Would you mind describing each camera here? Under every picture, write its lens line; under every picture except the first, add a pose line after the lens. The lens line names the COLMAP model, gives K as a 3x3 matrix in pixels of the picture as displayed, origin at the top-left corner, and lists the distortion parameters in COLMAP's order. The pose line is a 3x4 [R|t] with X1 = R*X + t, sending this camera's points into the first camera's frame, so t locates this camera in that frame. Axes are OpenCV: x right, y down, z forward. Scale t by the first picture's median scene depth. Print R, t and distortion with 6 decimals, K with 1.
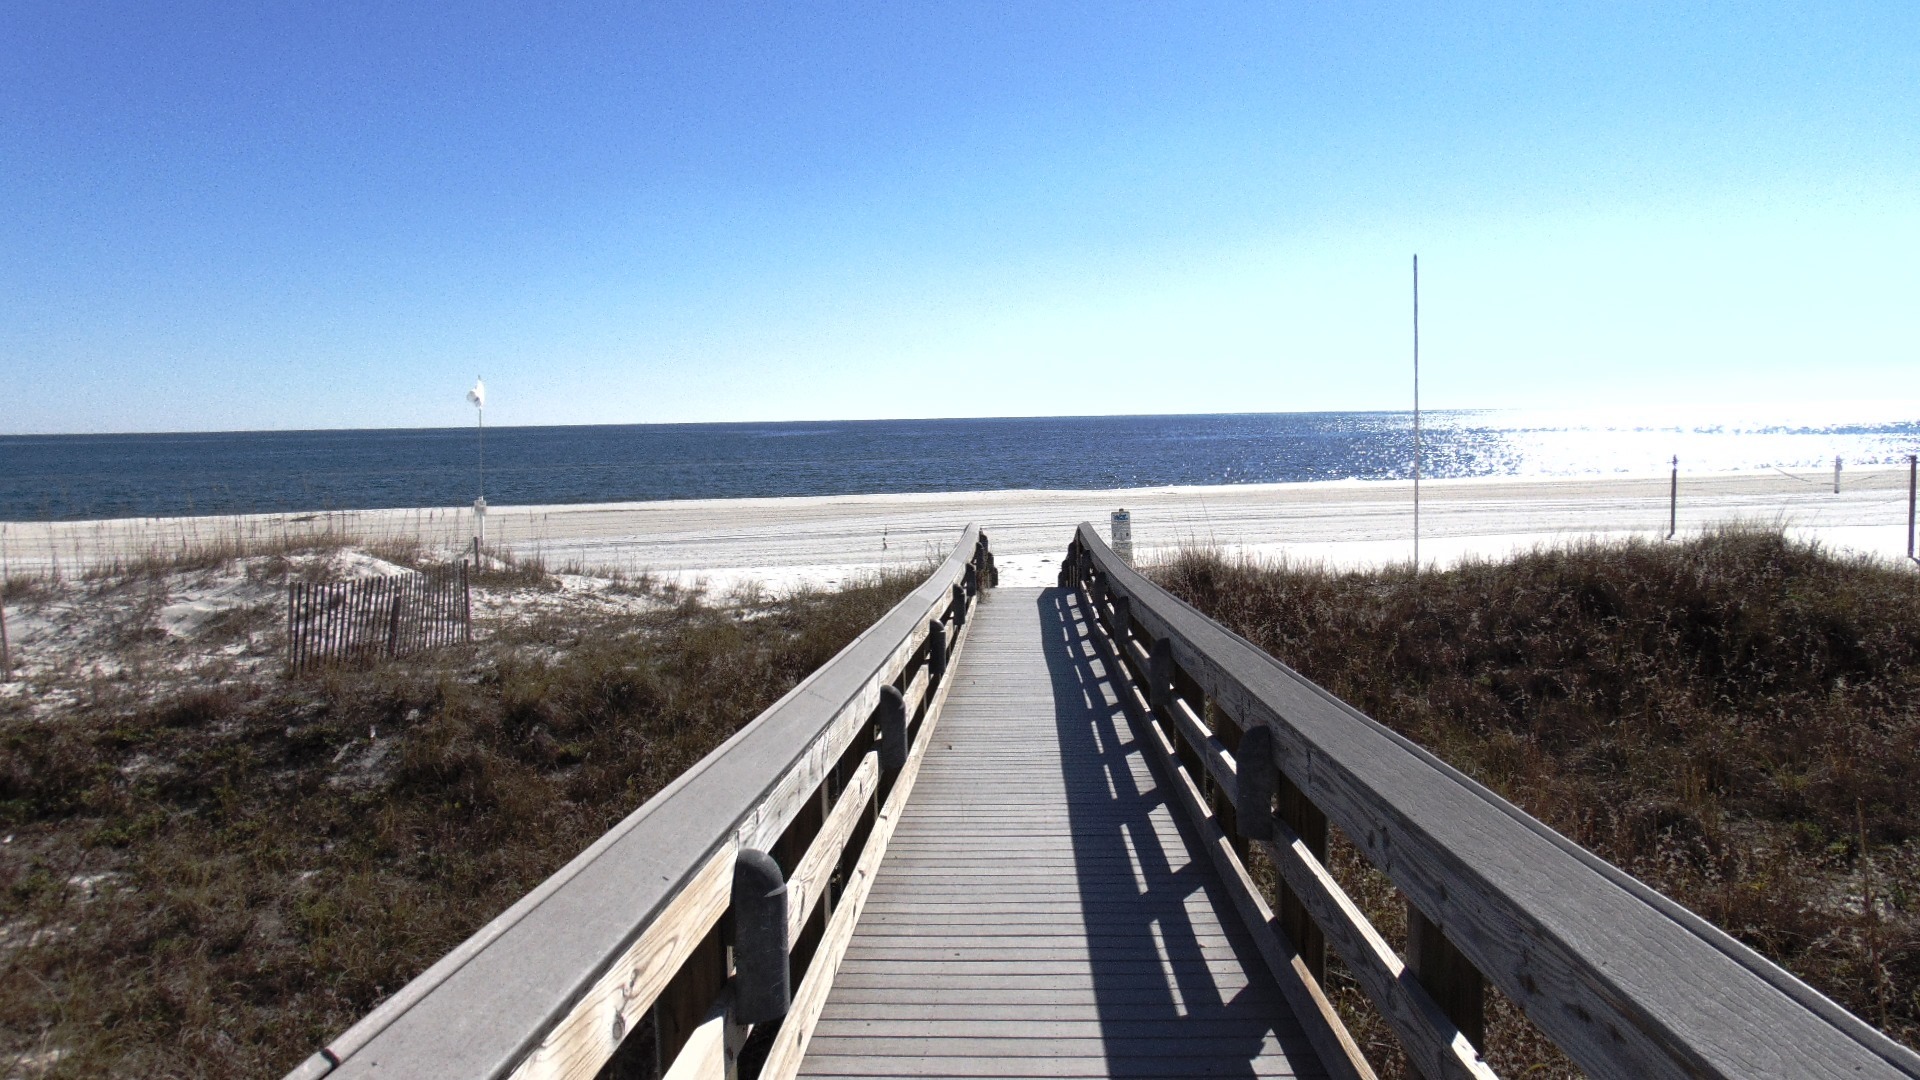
lens RADIAL K [[1497.2, 0, 960.0], [0, 1497.2, 540.0], [0, 0, 1]] dist [0.047778, 0.009087]
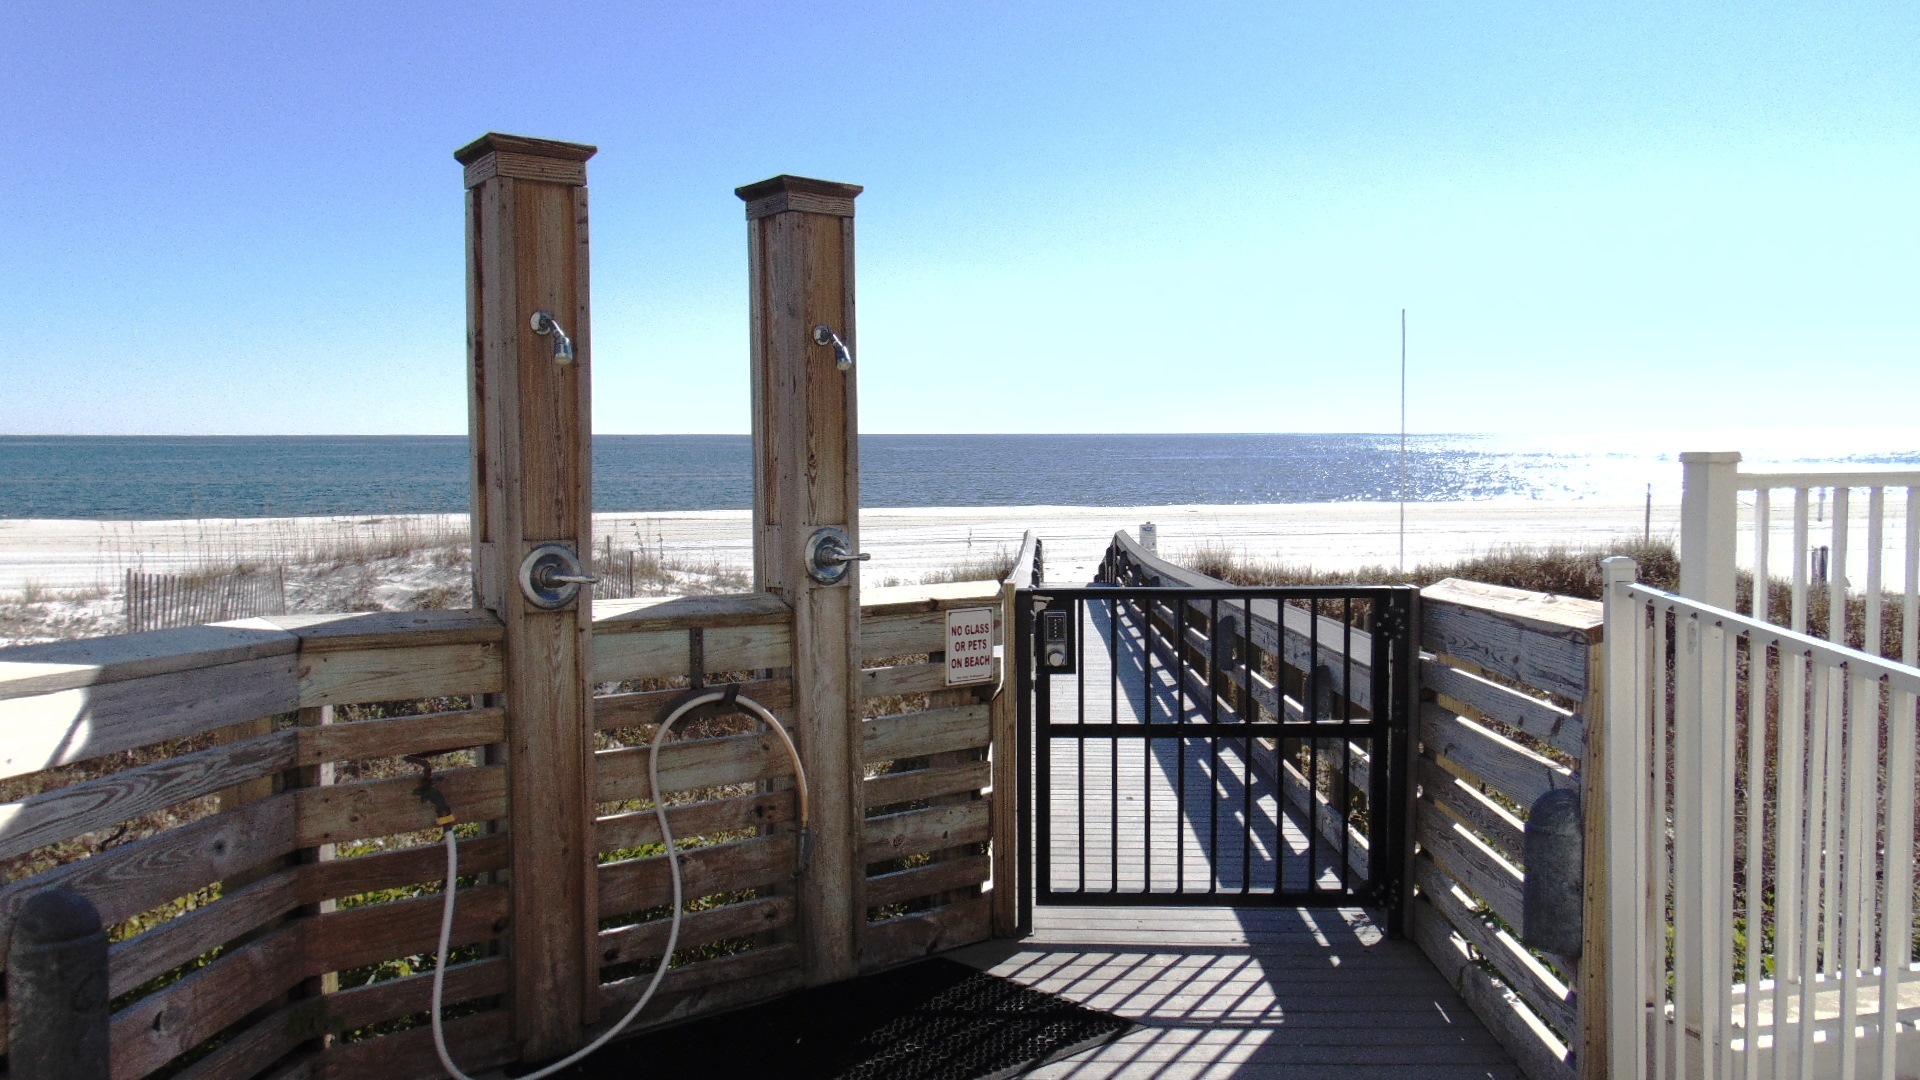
lens RADIAL K [[1497.2, 0, 960.0], [0, 1497.2, 540.0], [0, 0, 1]] dist [0.047778, 0.009087]
pose [[0.999763, 0.017285, -0.013246, -0.029858], [-0.017422, 0.999795, -0.010328, 0.010137], [0.013065, 0.010556, 0.999859, -0.221421]]
